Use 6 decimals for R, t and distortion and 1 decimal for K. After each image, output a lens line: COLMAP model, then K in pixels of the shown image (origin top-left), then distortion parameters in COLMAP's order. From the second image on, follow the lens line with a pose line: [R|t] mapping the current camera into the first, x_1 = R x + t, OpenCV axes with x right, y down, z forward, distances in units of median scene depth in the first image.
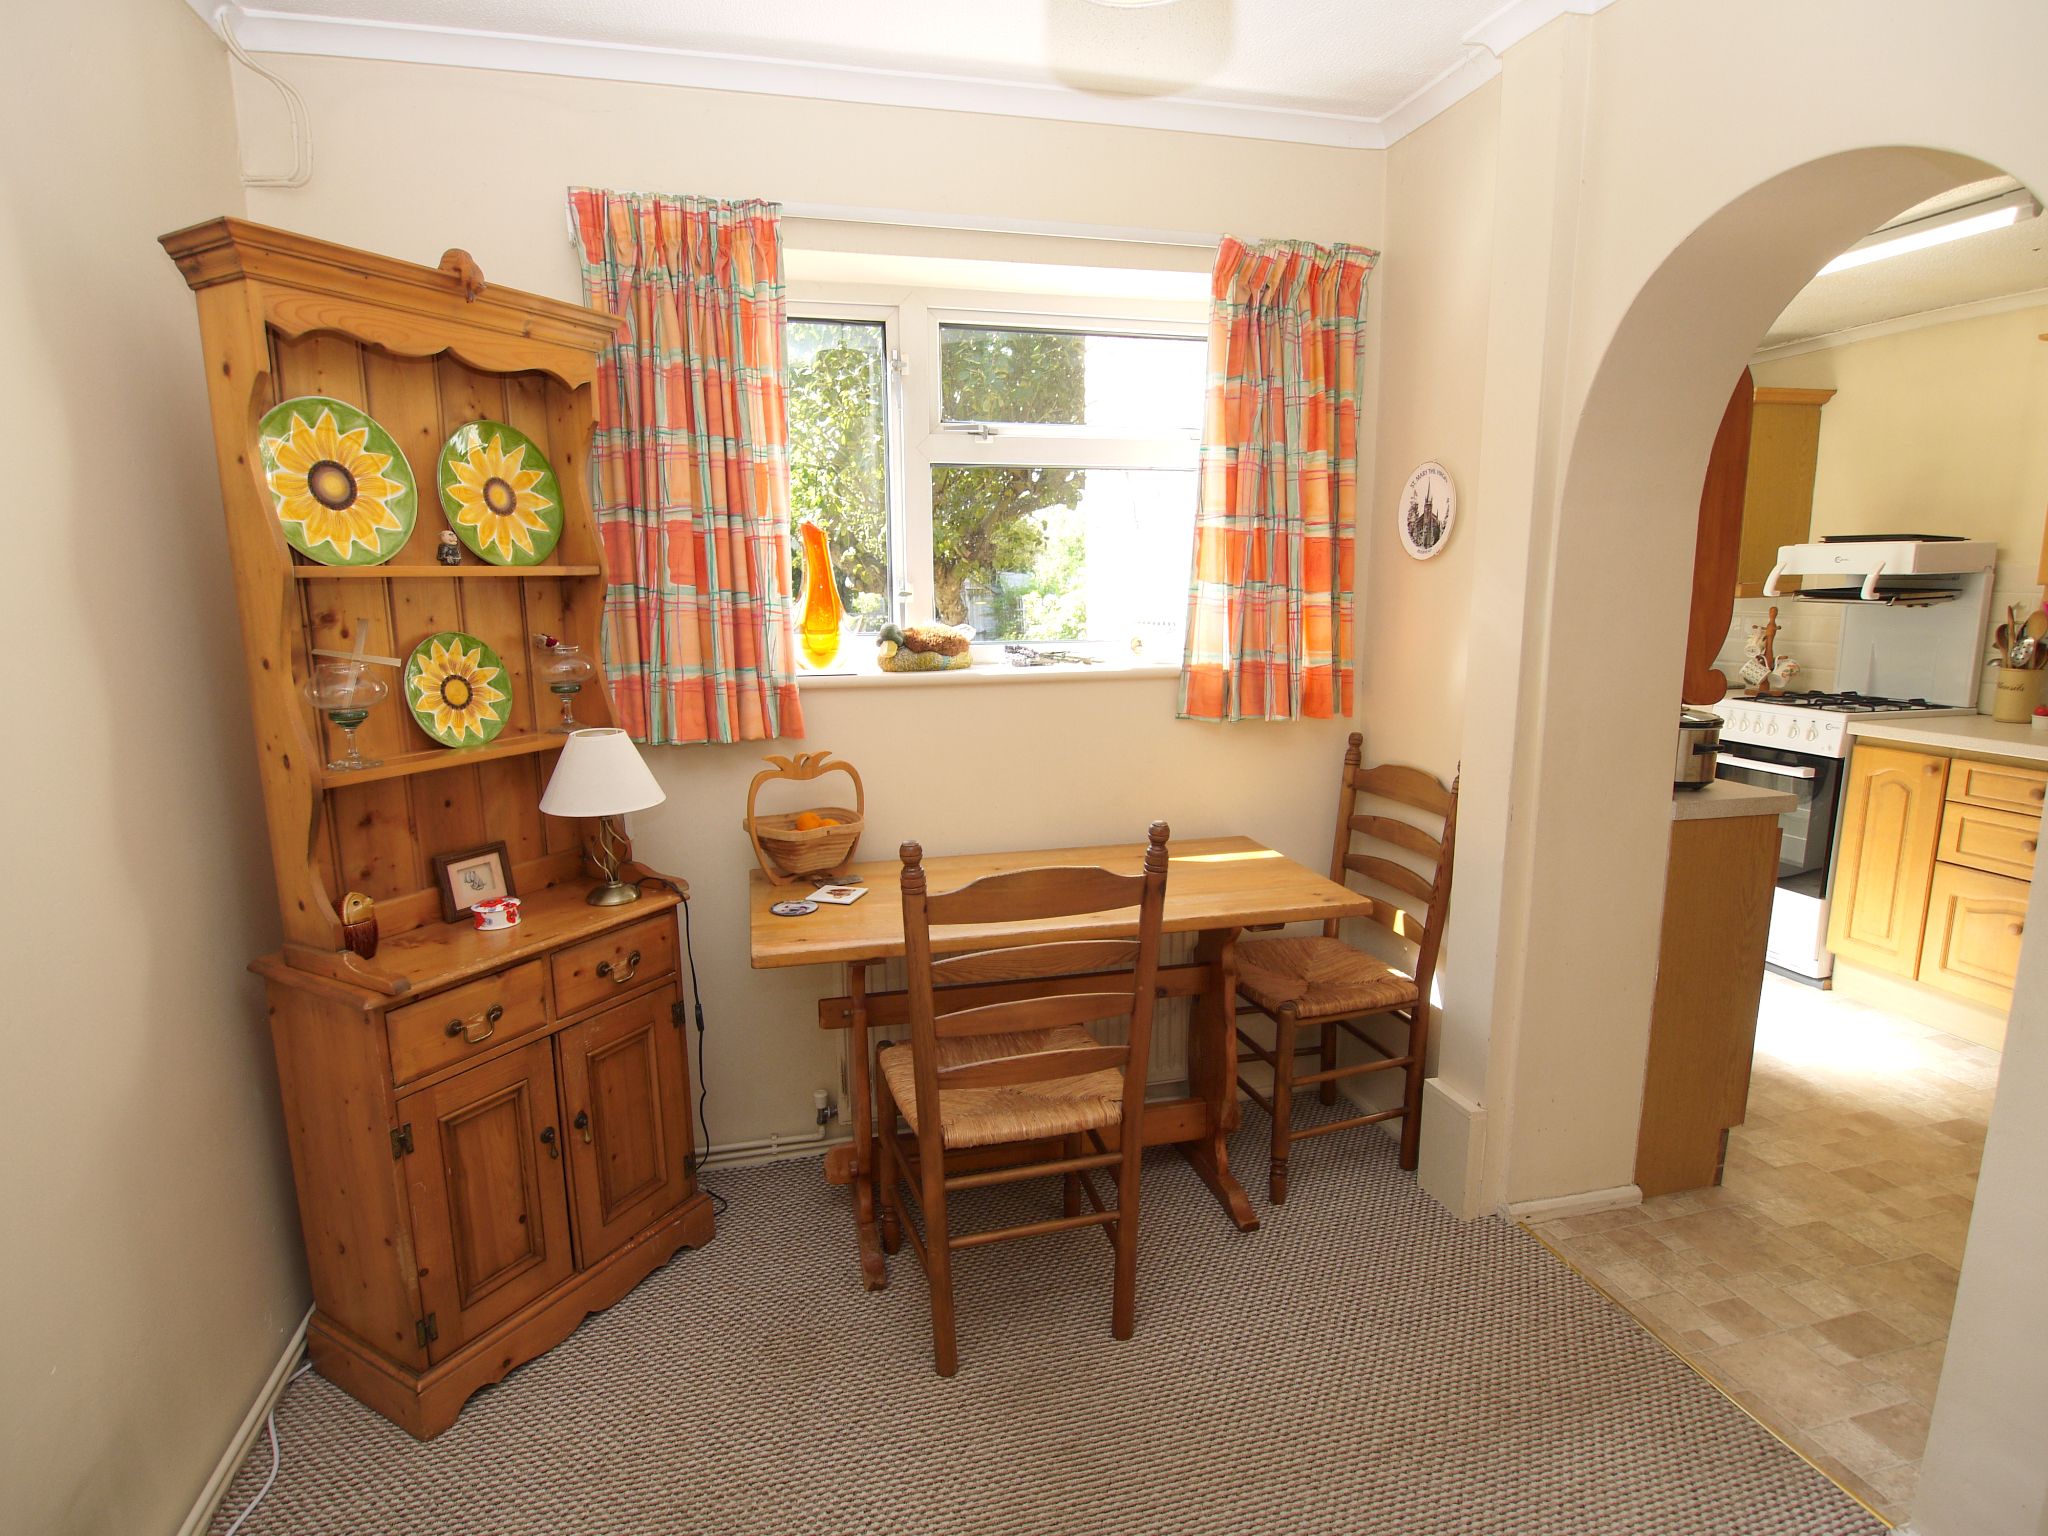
lens RADIAL K [[1082.4, 0, 1021.4], [0, 1082.4, 777.4], [0, 0, 1]] dist [-0.017207, -0.001529]
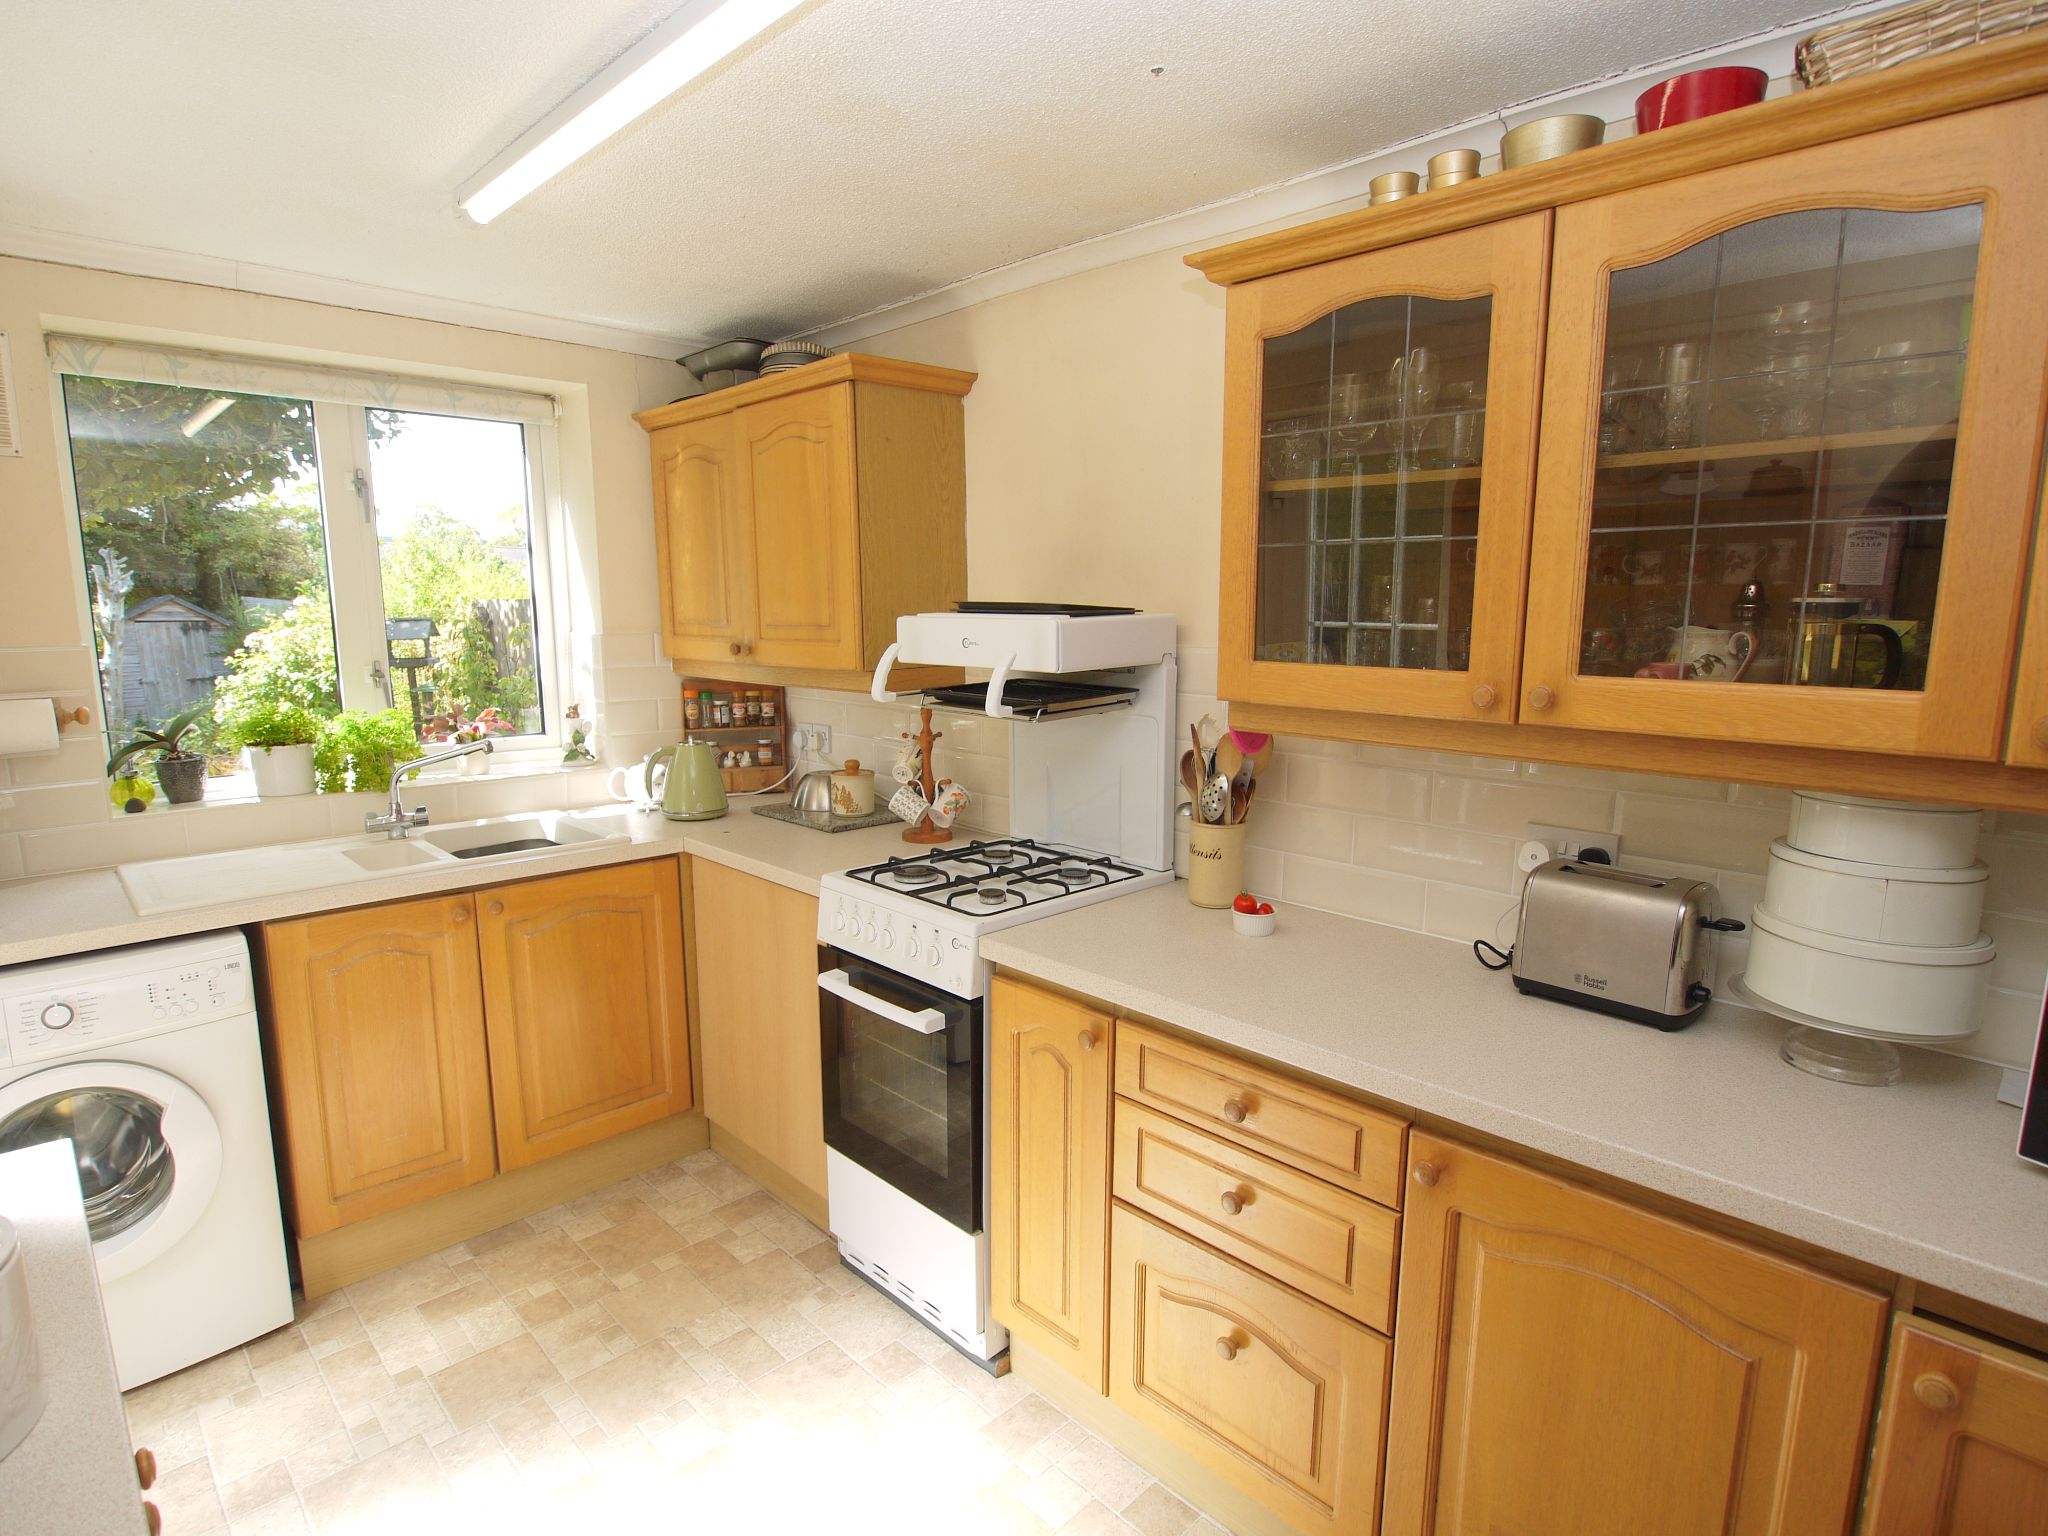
lens RADIAL K [[1082.4, 0, 1023.0], [0, 1082.4, 771.8], [0, 0, 1]] dist [-0.017207, -0.001529]
pose [[0.869280, -0.066447, 0.489834, 0.522229], [0.078846, 0.996876, -0.004696, -0.134197], [-0.487991, 0.042704, 0.871803, 0.492630]]
